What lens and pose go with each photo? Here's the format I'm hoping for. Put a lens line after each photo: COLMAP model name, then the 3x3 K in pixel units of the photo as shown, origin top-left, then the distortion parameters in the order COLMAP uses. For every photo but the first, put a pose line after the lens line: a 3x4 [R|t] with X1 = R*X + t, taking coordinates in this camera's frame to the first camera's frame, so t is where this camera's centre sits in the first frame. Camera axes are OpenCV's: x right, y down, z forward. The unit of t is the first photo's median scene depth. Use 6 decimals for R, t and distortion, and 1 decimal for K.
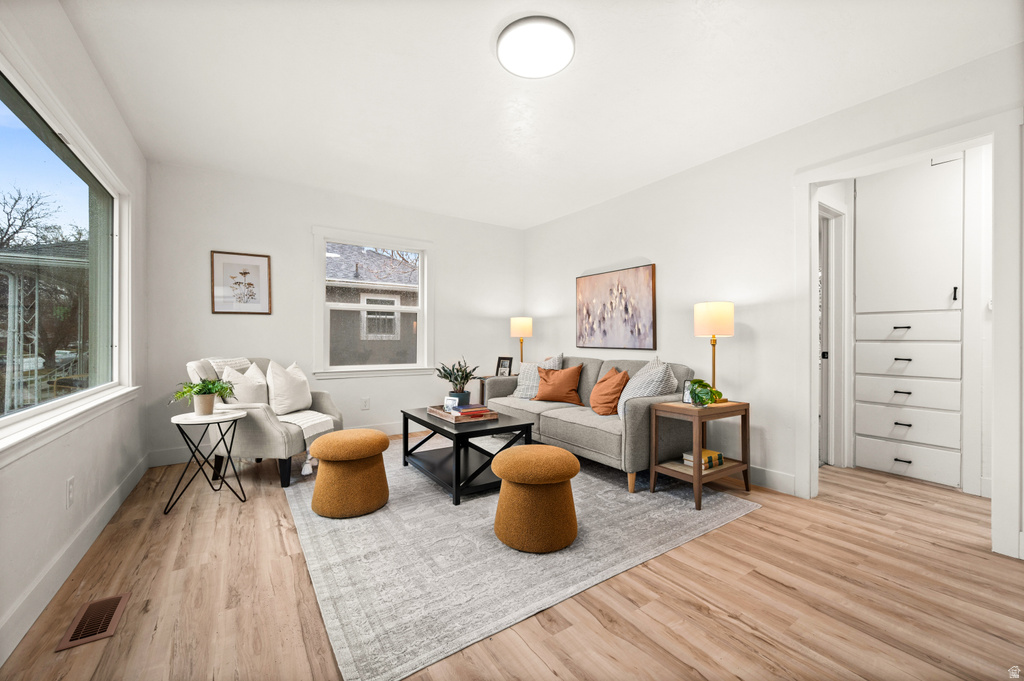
lens RADIAL K [[406.9, 0, 514.4], [0, 406.9, 335.8], [0, 0, 1]] dist [-0.001978, 0.000076]
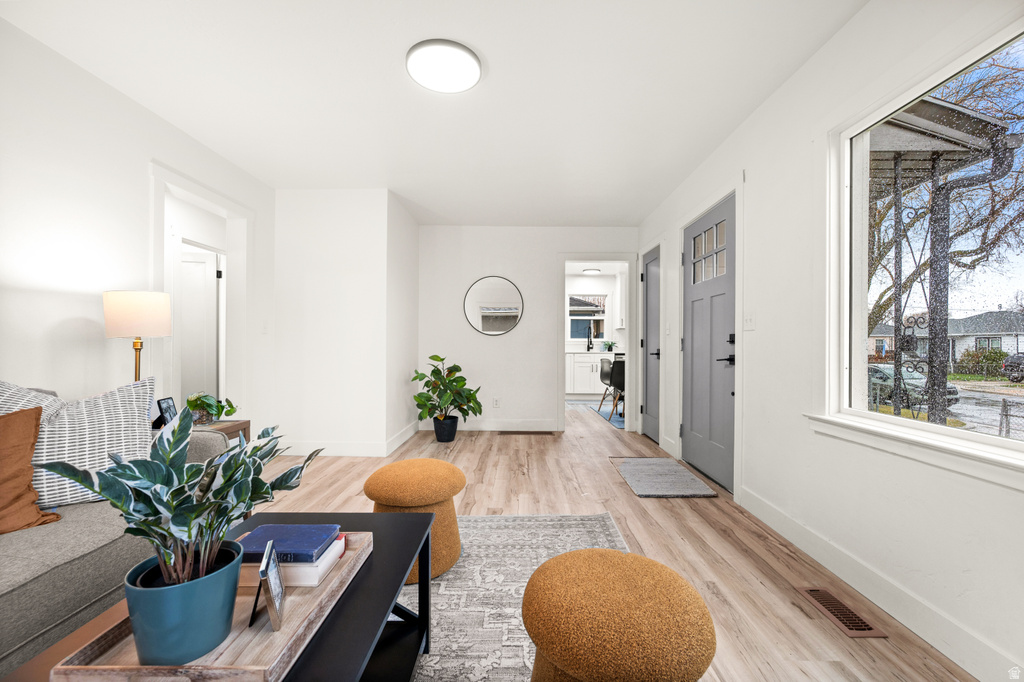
lens RADIAL K [[406.9, 0, 514.4], [0, 406.9, 336.3], [0, 0, 1]] dist [-0.001978, 0.000076]
pose [[-0.831435, -0.004169, 0.555606, -0.394904], [-0.014308, 0.999801, -0.013910, -0.001533], [-0.555437, -0.019515, -0.831329, 1.030772]]
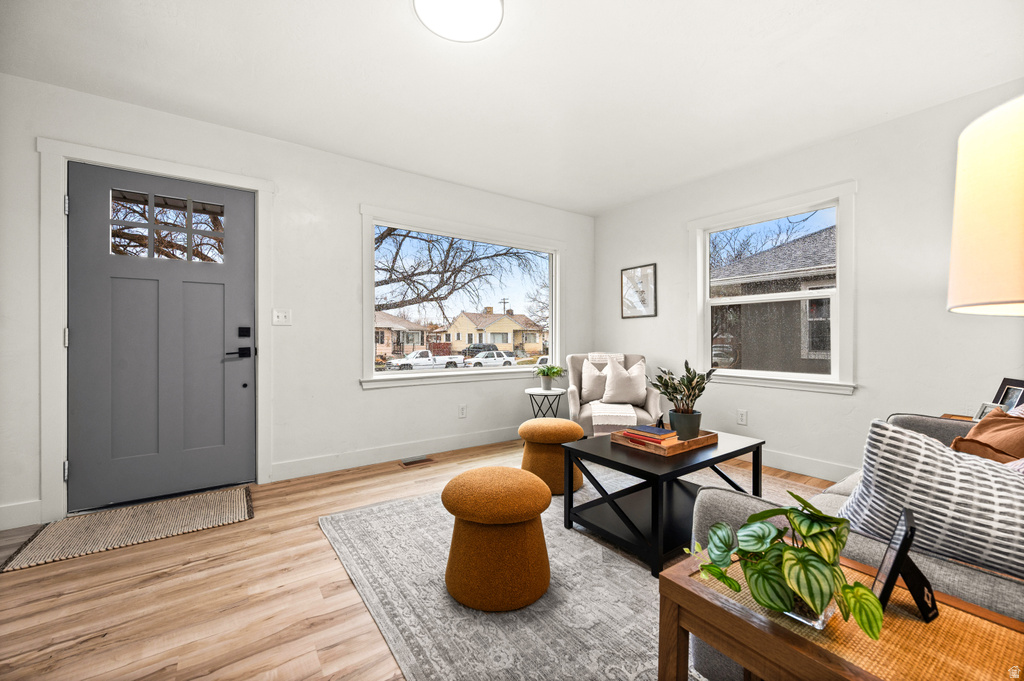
lens RADIAL K [[406.9, 0, 514.4], [0, 406.9, 335.8], [0, 0, 1]] dist [-0.001978, 0.000076]
pose [[0.026794, -0.009479, -0.999596, 0.537455], [0.008492, 0.999921, -0.009254, 0.008245], [0.999605, -0.008241, 0.026872, 0.637442]]
